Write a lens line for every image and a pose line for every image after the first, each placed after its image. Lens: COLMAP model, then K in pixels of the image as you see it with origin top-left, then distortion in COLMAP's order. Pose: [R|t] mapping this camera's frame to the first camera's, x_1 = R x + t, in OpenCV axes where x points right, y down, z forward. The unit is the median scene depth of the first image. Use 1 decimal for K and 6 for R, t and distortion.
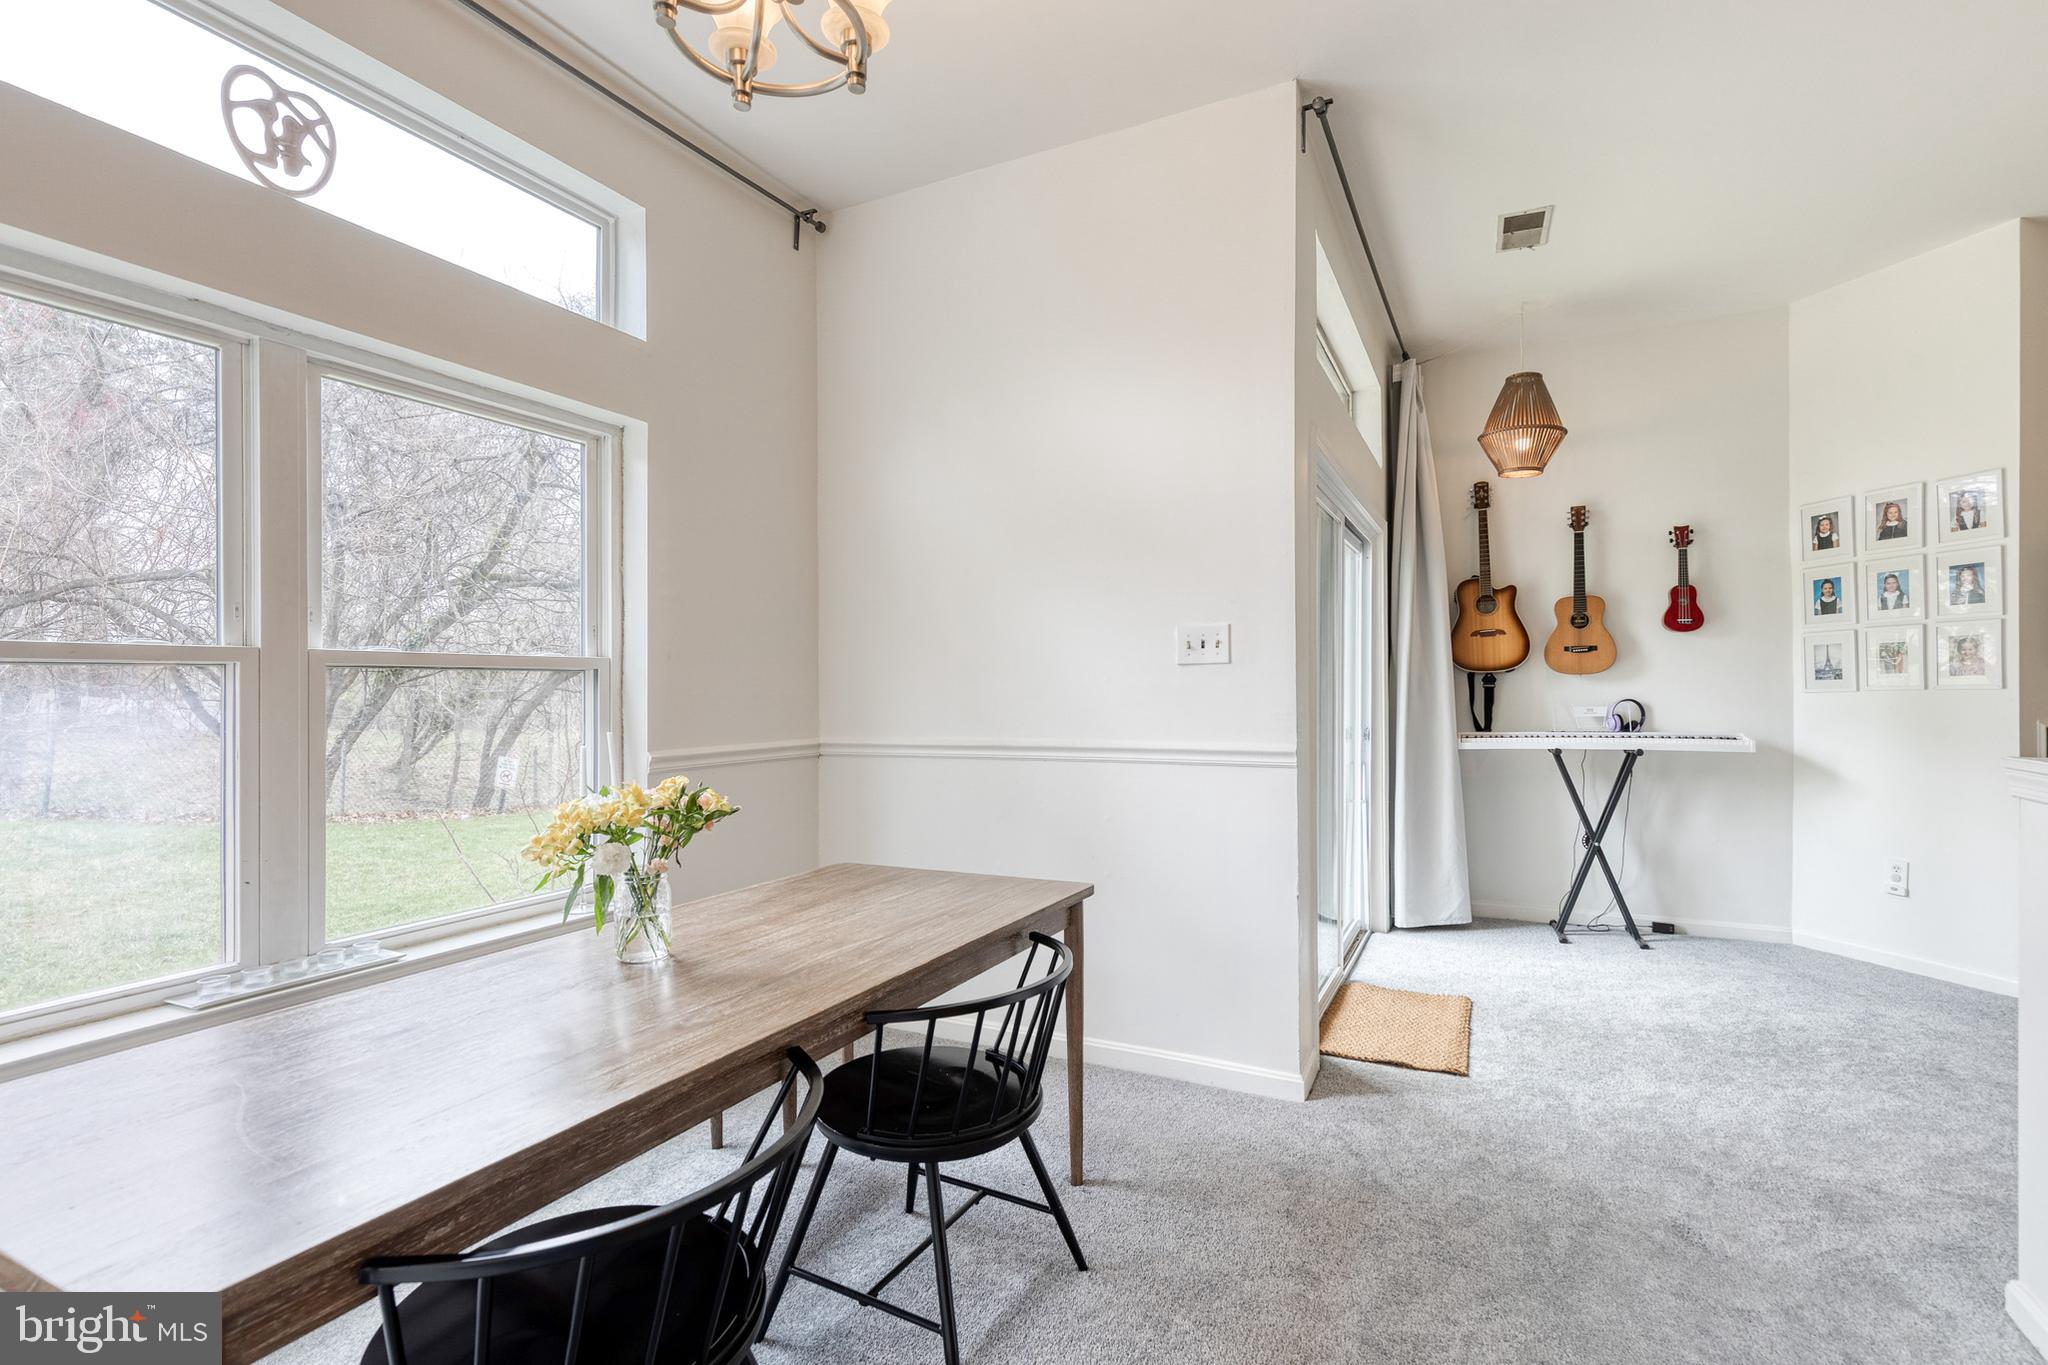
lens RADIAL K [[926.6, 0, 1045.7], [0, 926.6, 688.0], [0, 0, 1]] dist [0.008863, -0.002417]
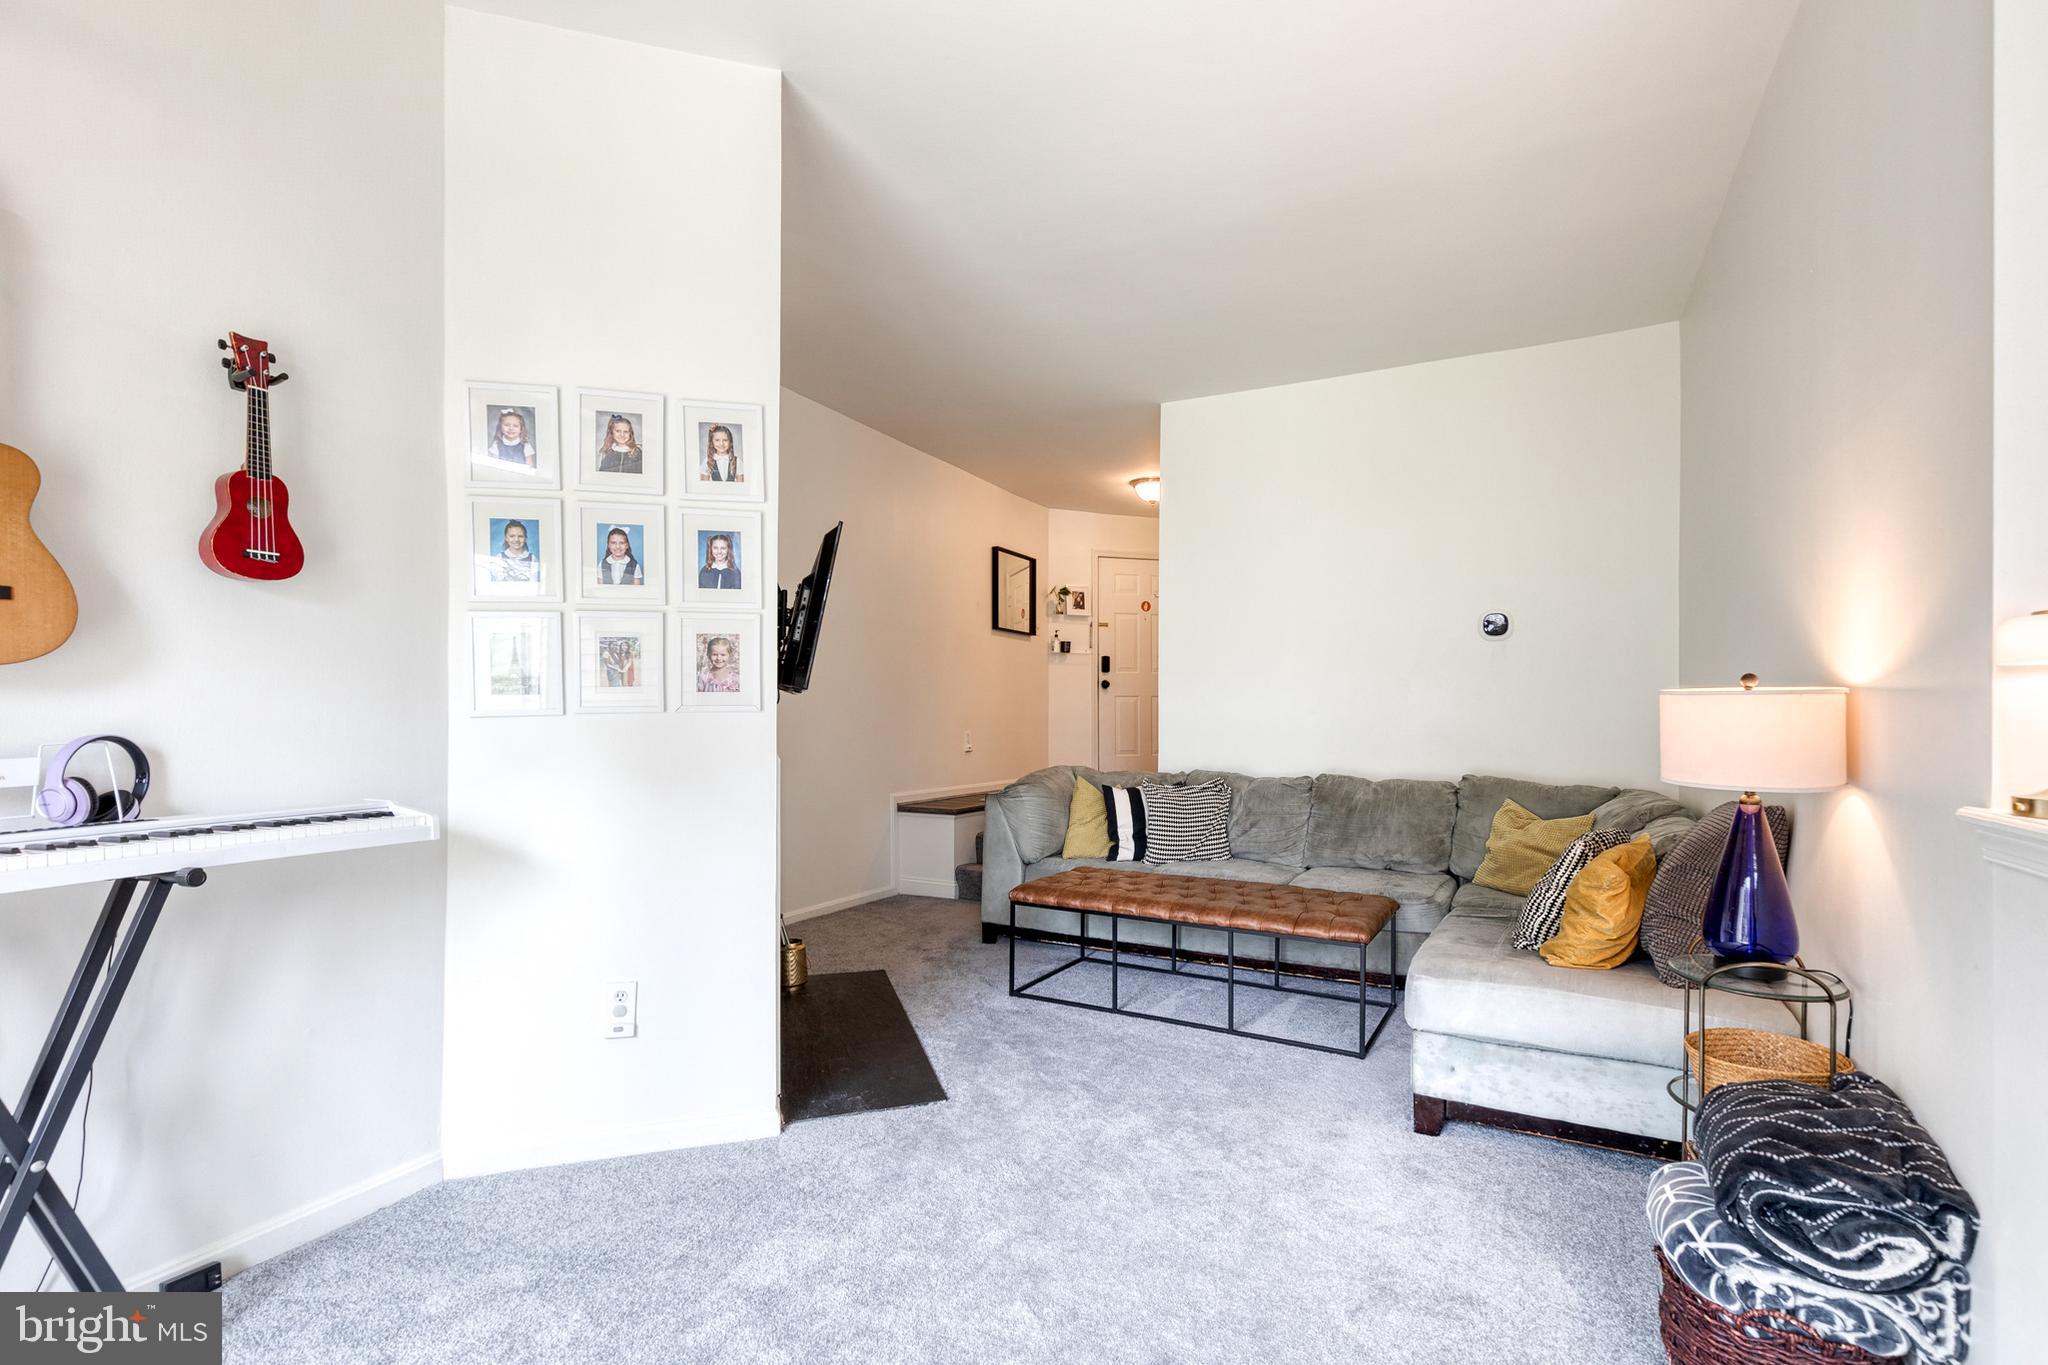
lens RADIAL K [[926.6, 0, 1053.3], [0, 926.6, 704.8], [0, 0, 1]] dist [0.008863, -0.002417]
pose [[0.011608, 0.007102, 0.999907, 0.285299], [-0.006100, 0.999957, -0.007032, -0.000722], [-0.999914, -0.006018, 0.011650, 0.700194]]
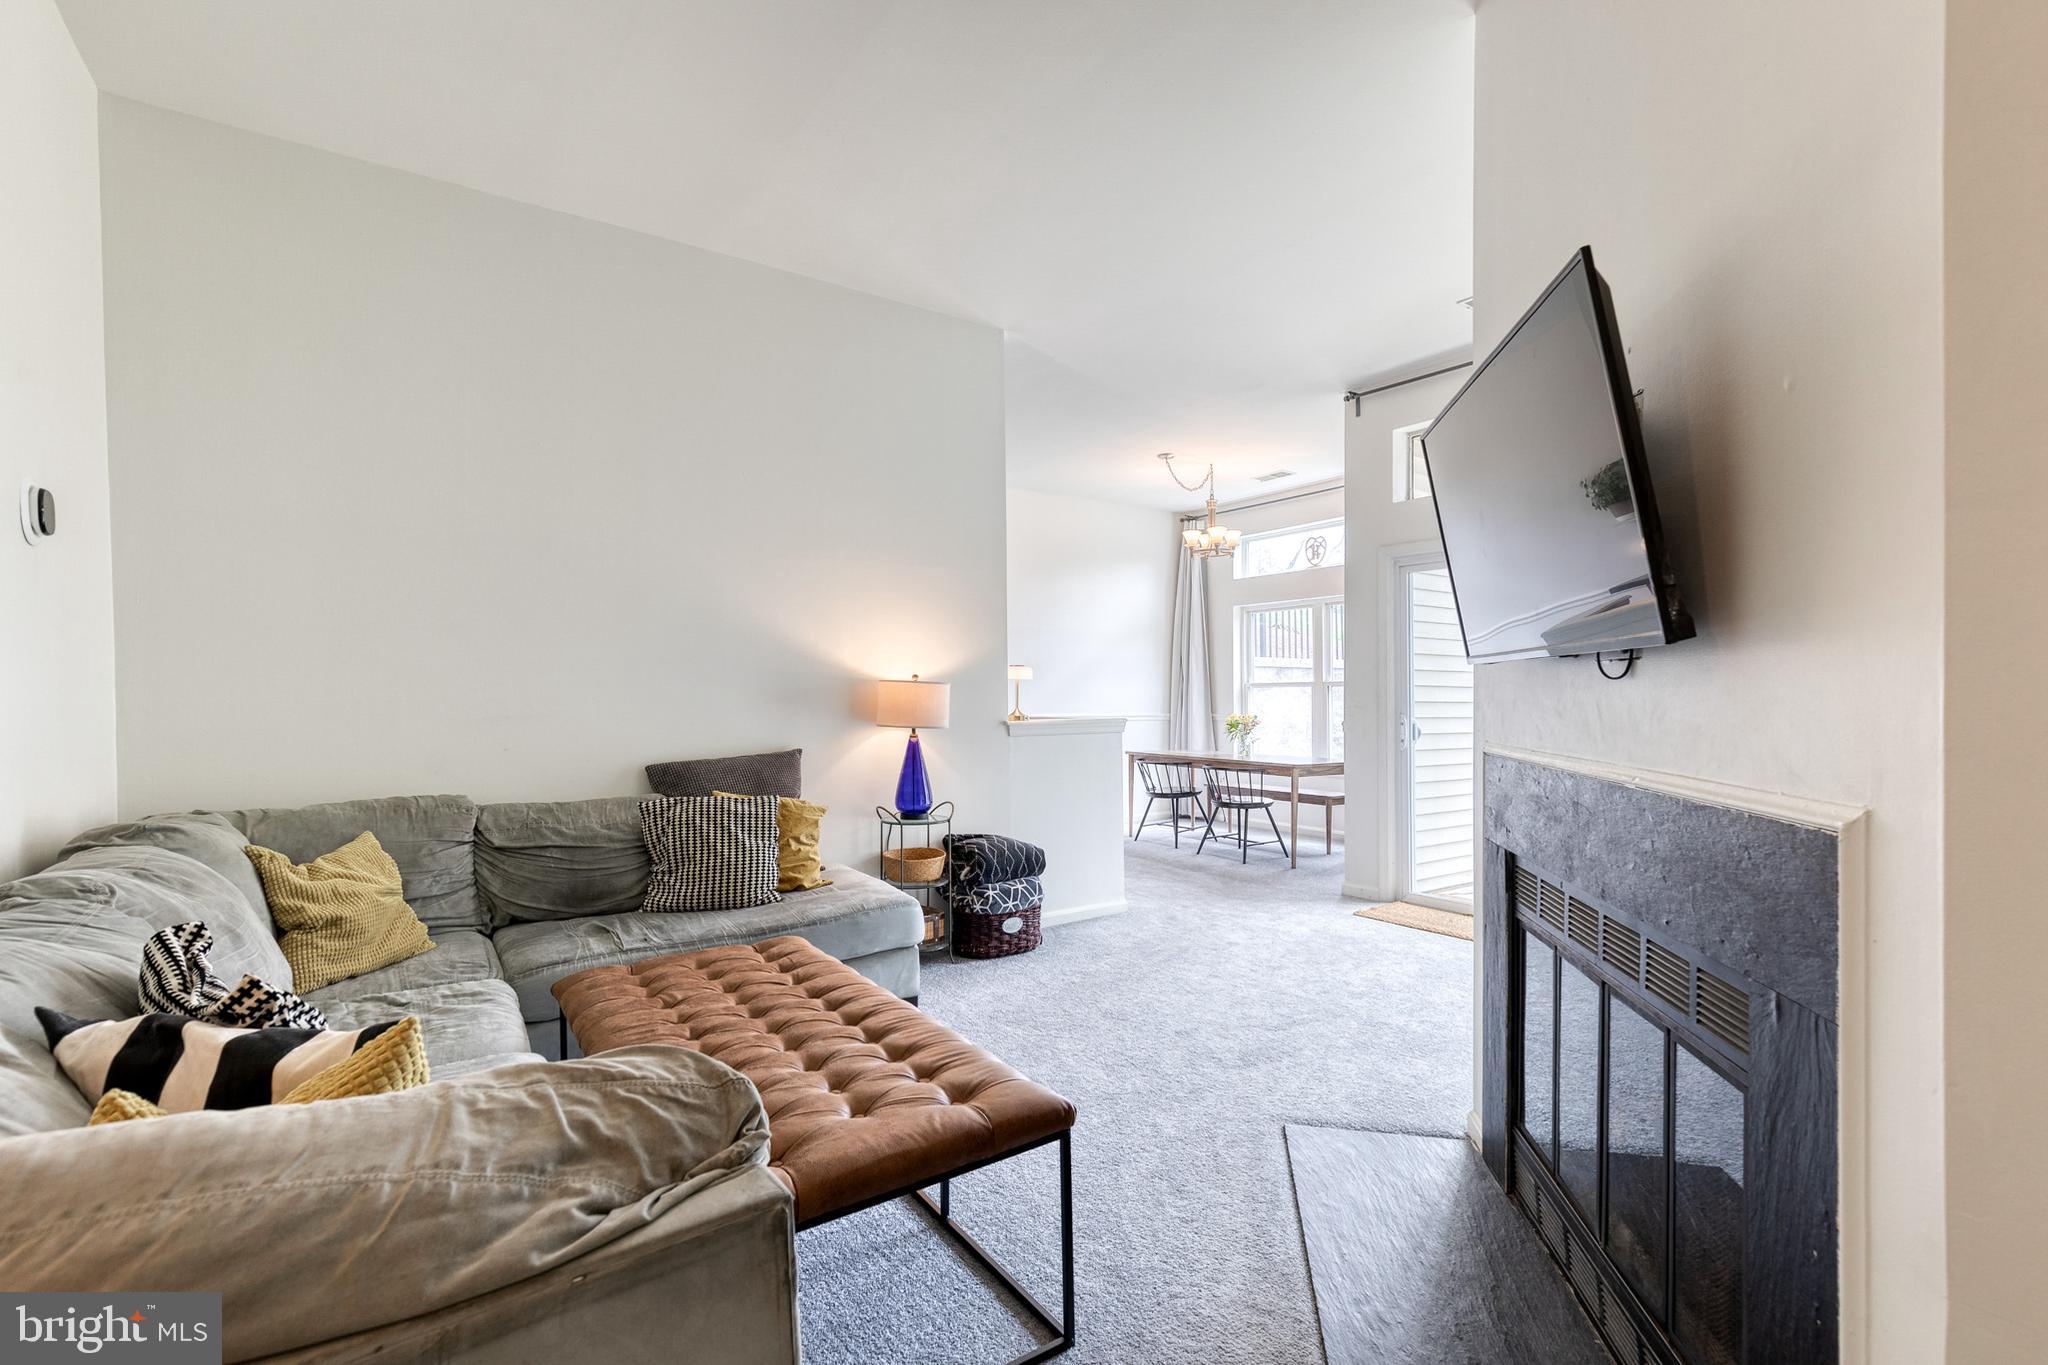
lens RADIAL K [[926.6, 0, 1024.3], [0, 926.6, 697.4], [0, 0, 1]] dist [0.008863, -0.002417]
pose [[-0.472503, -0.000042, -0.881329, 1.672886], [-0.000366, 1.000000, 0.000148, 0.013355], [0.881329, 0.000392, -0.472503, 0.921307]]
